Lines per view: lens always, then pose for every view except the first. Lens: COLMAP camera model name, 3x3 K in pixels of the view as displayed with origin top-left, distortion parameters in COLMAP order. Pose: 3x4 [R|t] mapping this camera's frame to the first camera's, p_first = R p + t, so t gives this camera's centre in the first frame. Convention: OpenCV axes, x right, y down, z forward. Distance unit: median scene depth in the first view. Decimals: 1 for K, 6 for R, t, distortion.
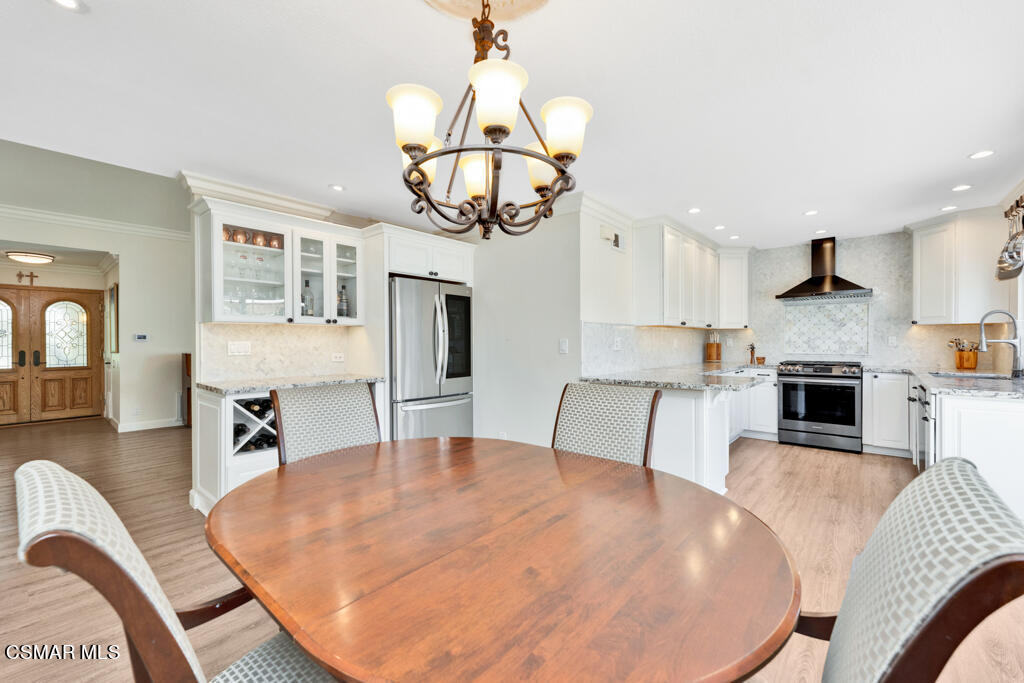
lens RADIAL K [[418.4, 0, 508.8], [0, 418.4, 343.5], [0, 0, 1]] dist [0.000847, 0.000041]
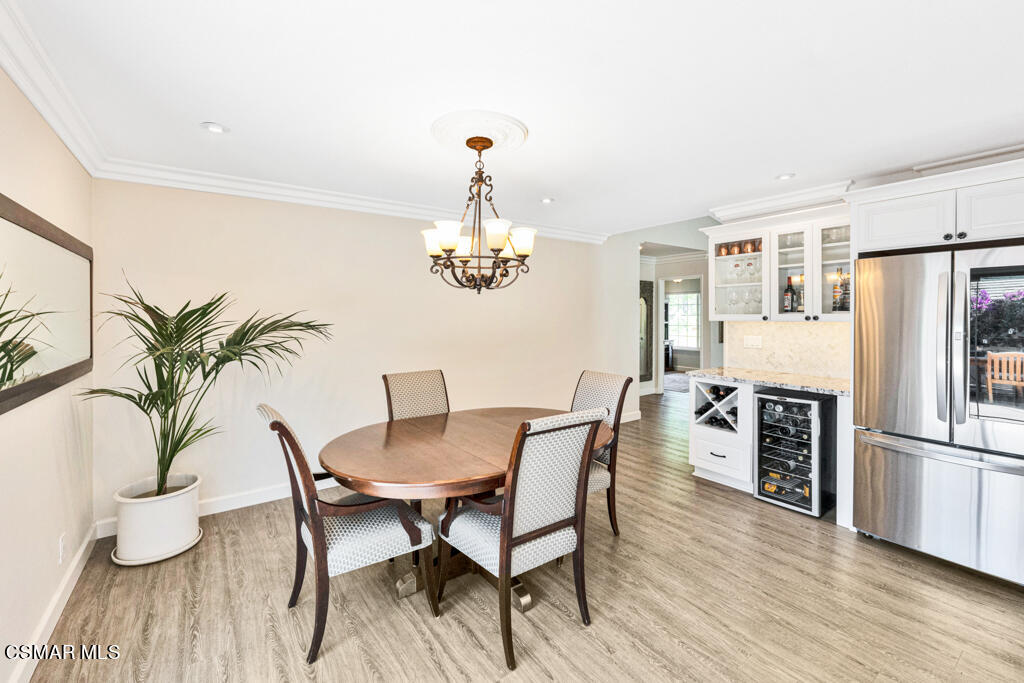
lens RADIAL K [[436.4, 0, 506.0], [0, 436.4, 319.2], [0, 0, 1]] dist [0.002971, 0.000354]
pose [[-0.245432, 0.014504, -0.969305, 0.483688], [0.001409, 0.999892, 0.014605, -0.048832], [0.969413, 0.002218, -0.245426, 0.441159]]
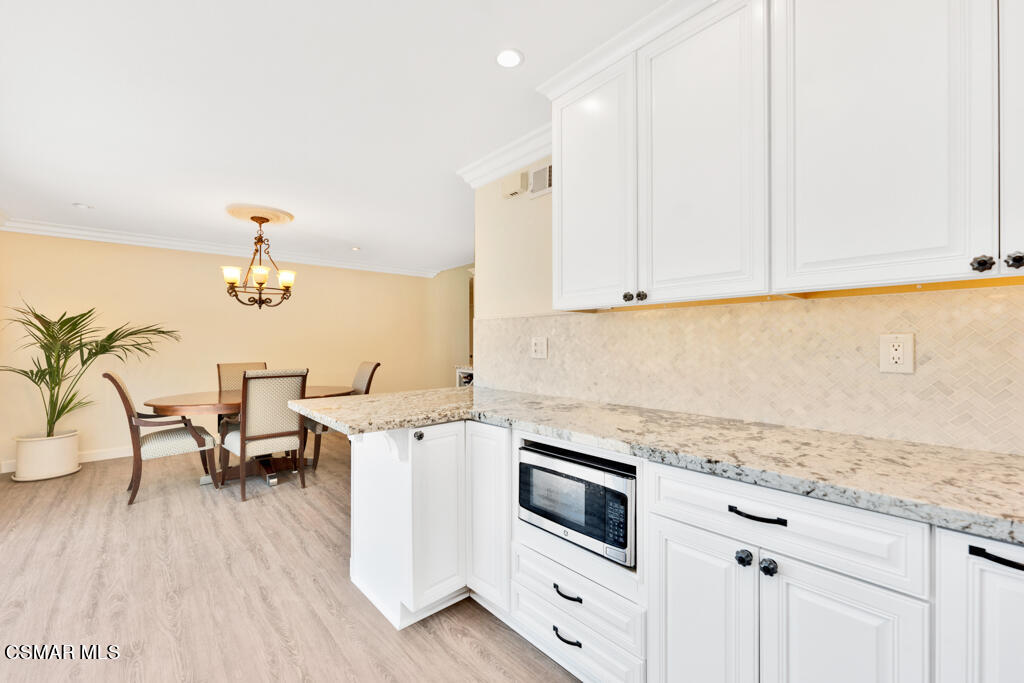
lens RADIAL K [[418.4, 0, 508.8], [0, 418.4, 343.5], [0, 0, 1]] dist [0.000847, 0.000041]
pose [[-0.126519, 0.009771, -0.991916, 0.756140], [0.001589, 0.999952, 0.009648, -0.009458], [0.991963, -0.000355, -0.126528, 0.884378]]
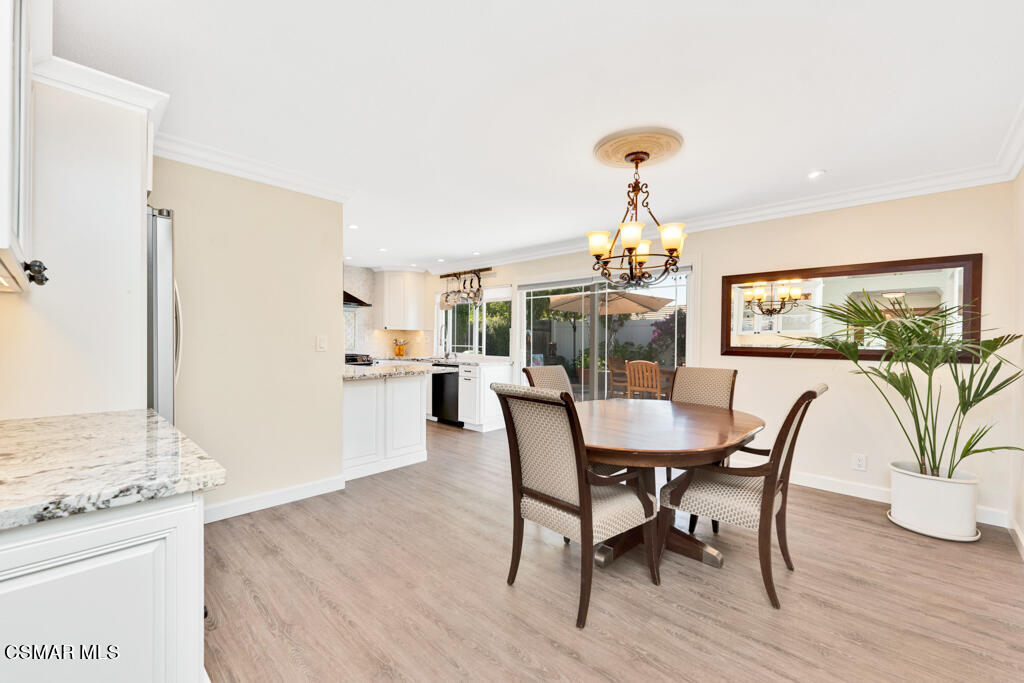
lens RADIAL K [[418.4, 0, 508.8], [0, 418.4, 343.5], [0, 0, 1]] dist [0.000847, 0.000041]
pose [[0.039570, -0.002394, 0.999214, -0.573776], [-0.004040, 0.999989, 0.002556, 0.003544], [-0.999209, -0.004138, 0.039559, 0.427178]]
